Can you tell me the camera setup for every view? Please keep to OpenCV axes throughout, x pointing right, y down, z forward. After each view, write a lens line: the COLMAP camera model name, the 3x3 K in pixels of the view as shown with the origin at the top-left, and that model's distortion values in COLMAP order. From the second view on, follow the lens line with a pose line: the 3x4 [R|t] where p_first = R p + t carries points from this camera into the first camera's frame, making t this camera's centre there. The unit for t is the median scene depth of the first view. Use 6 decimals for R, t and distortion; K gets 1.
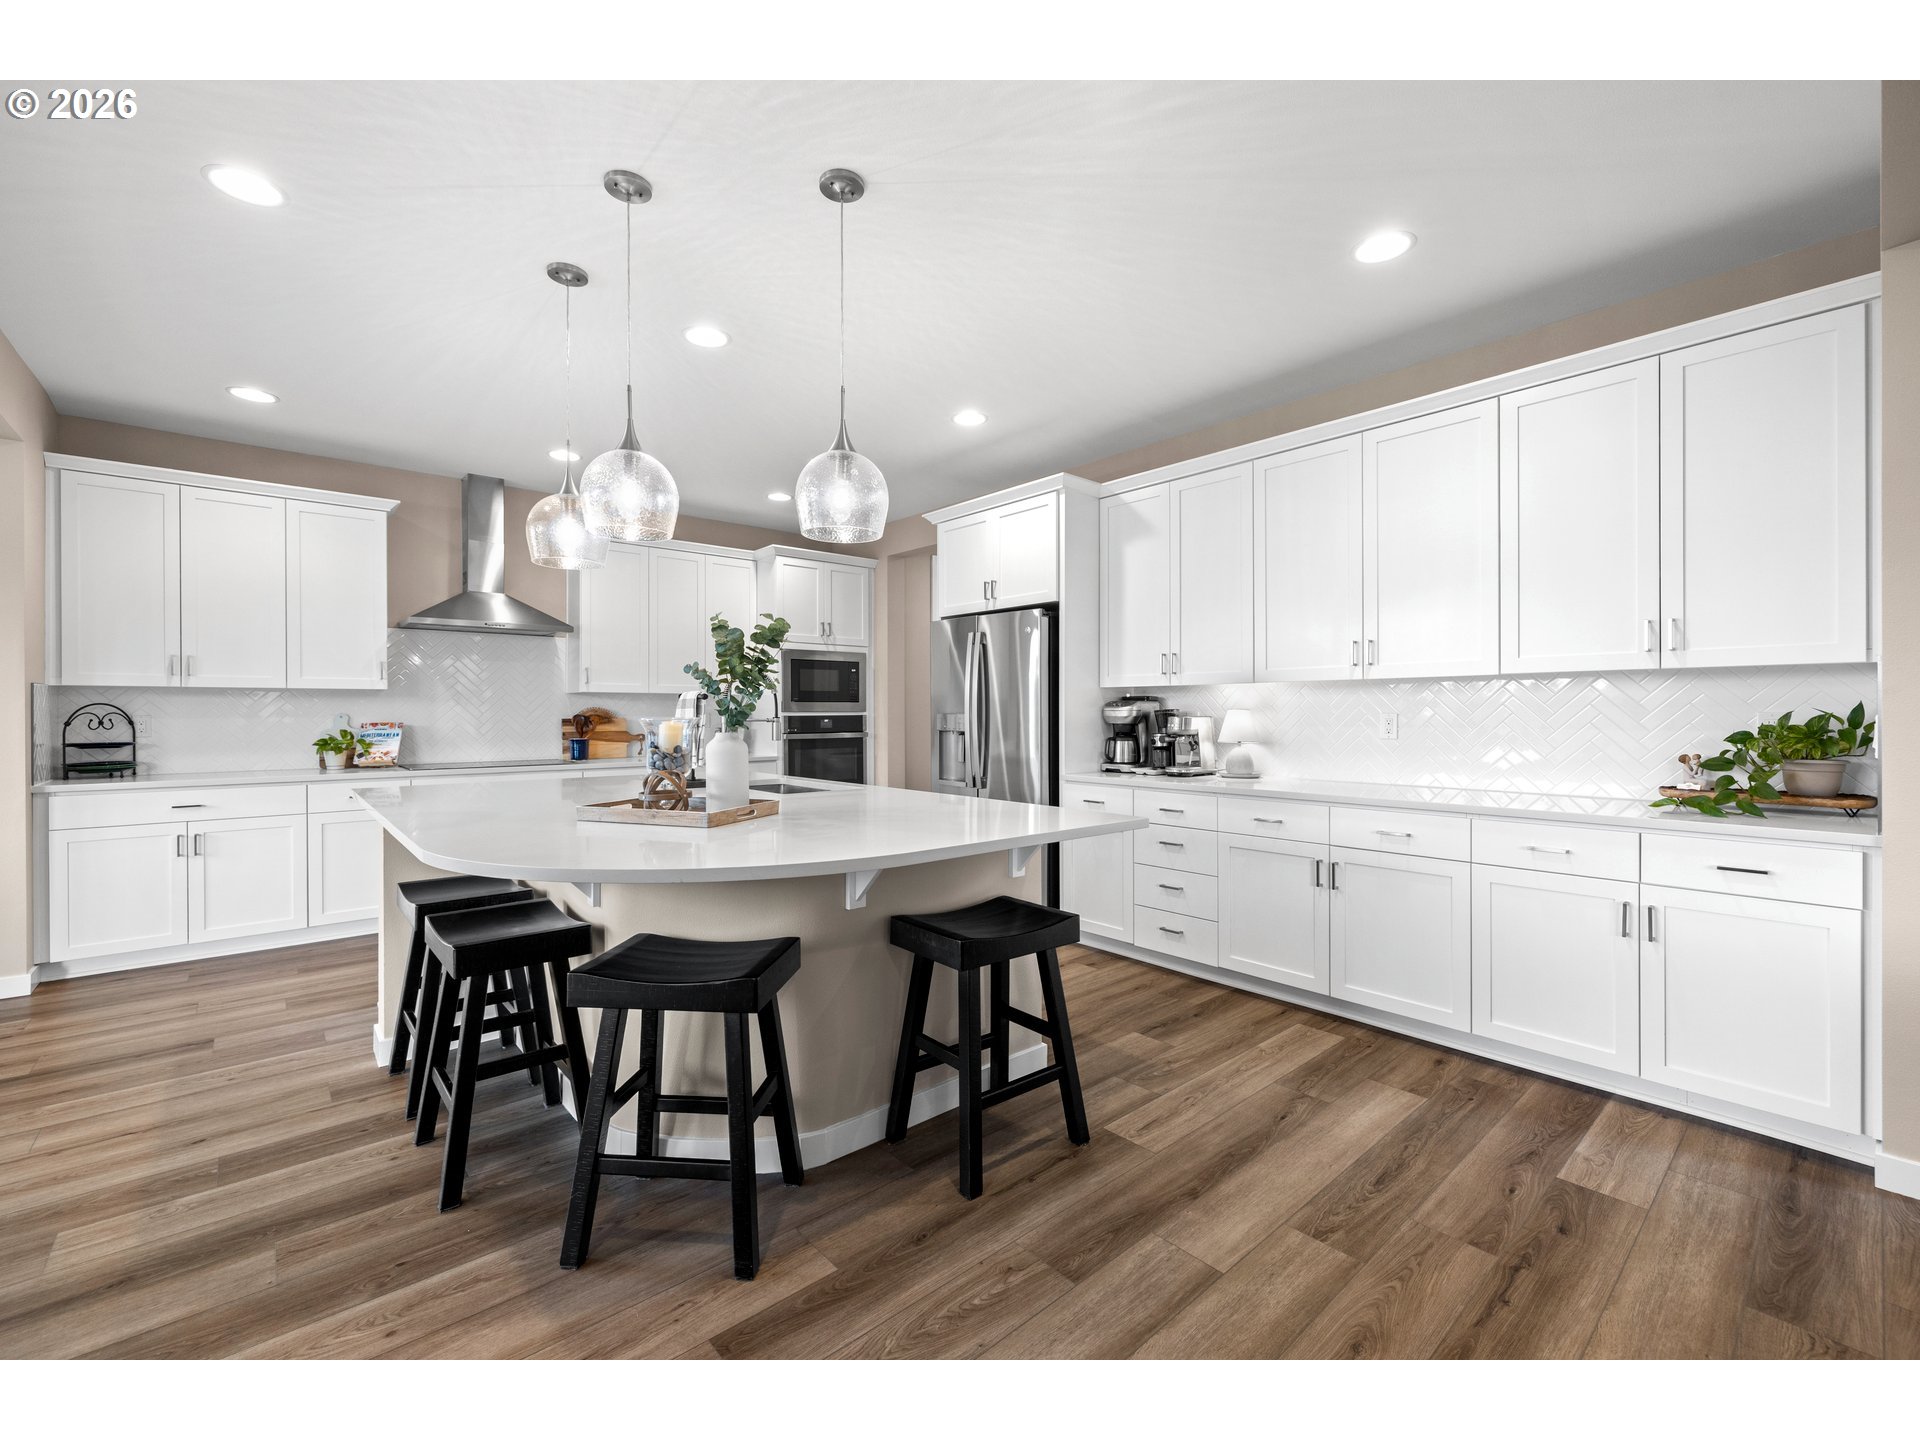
lens RADIAL K [[806.6, 0, 954.7], [0, 806.6, 715.3], [0, 0, 1]] dist [-0.000359, 0.000011]
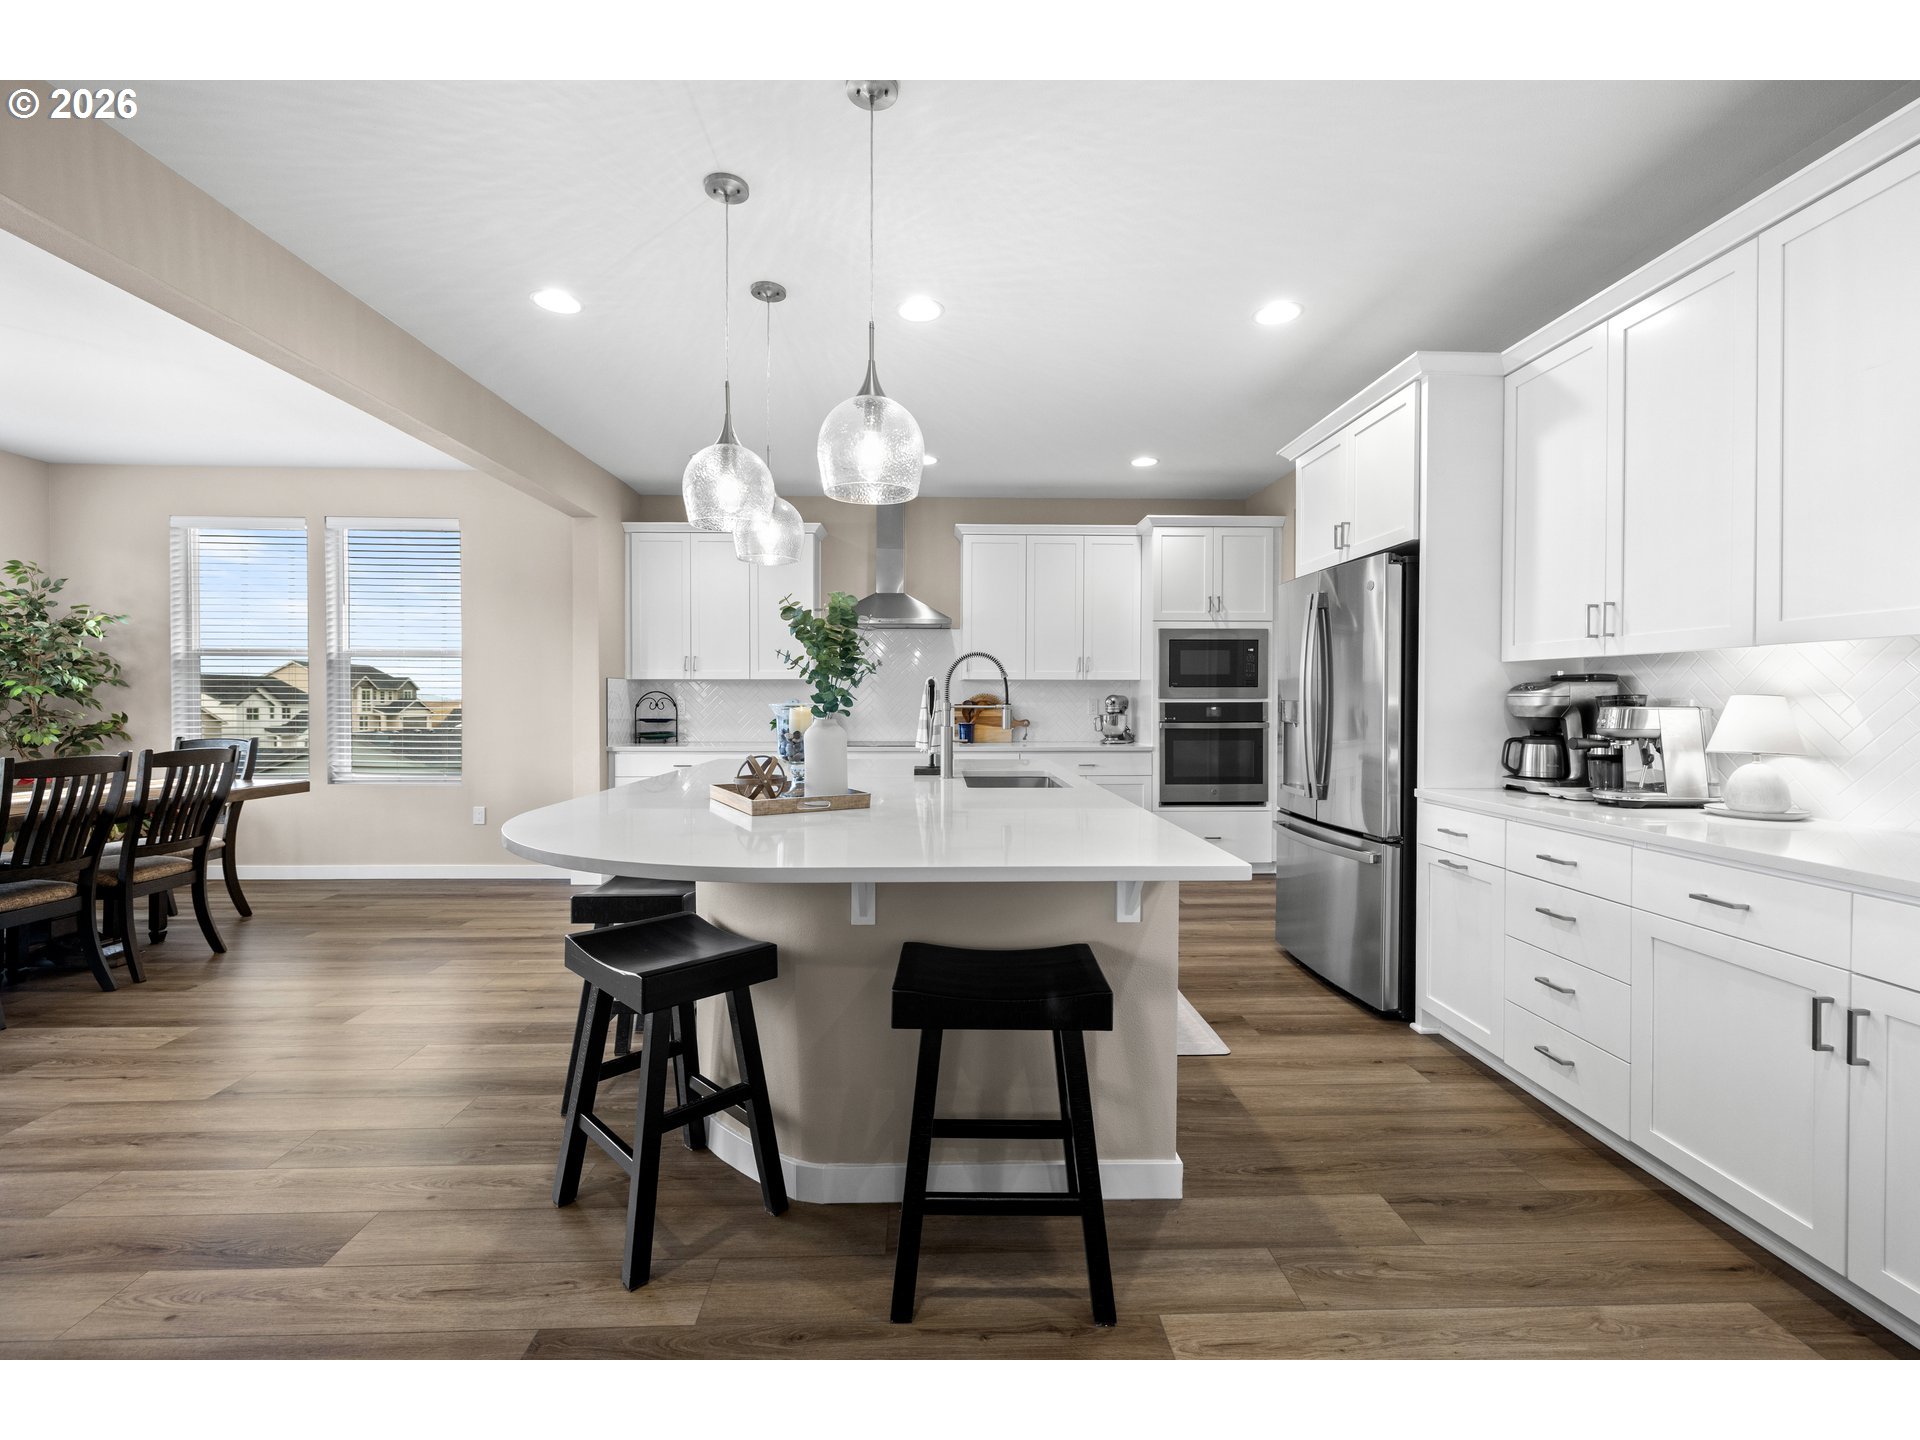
lens RADIAL K [[806.6, 0, 953.4], [0, 806.6, 712.4], [0, 0, 1]] dist [-0.000359, 0.000011]
pose [[0.773277, 0.012870, -0.633938, 0.281216], [-0.004526, 0.999881, 0.014778, -0.001179], [0.634052, -0.008558, 0.773243, 0.222576]]
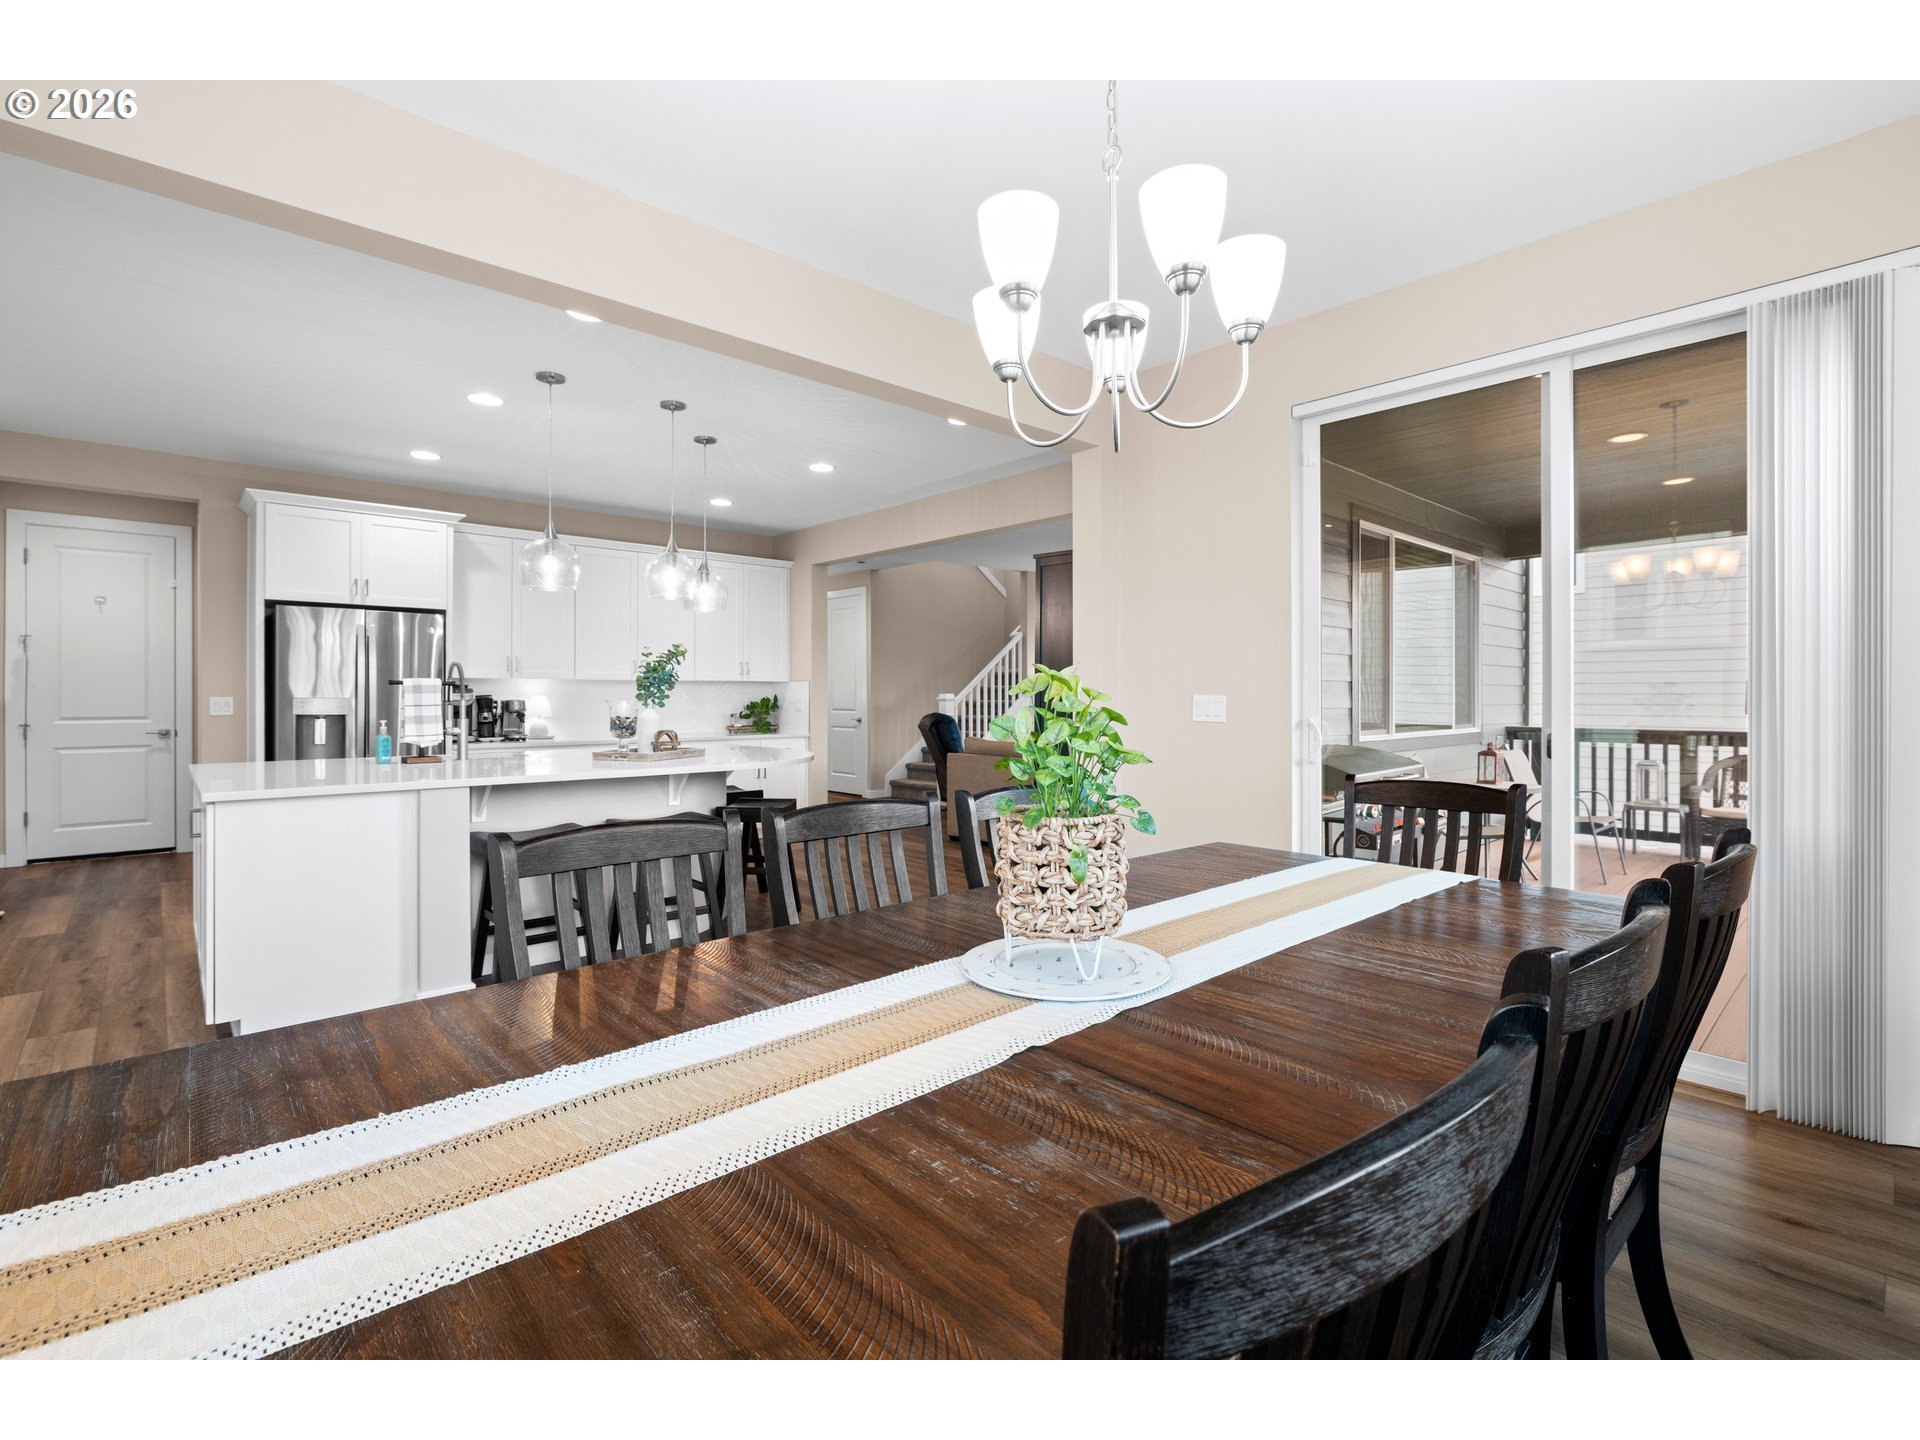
lens RADIAL K [[881.1, 0, 958.6], [0, 881.1, 708.5], [0, 0, 1]] dist [-0.002732, -0.000444]
pose [[-0.023504, -0.011443, 0.999658, -1.388741], [0.002432, 0.999931, 0.011503, 0.000521], [-0.999721, 0.002702, -0.023474, 0.239085]]
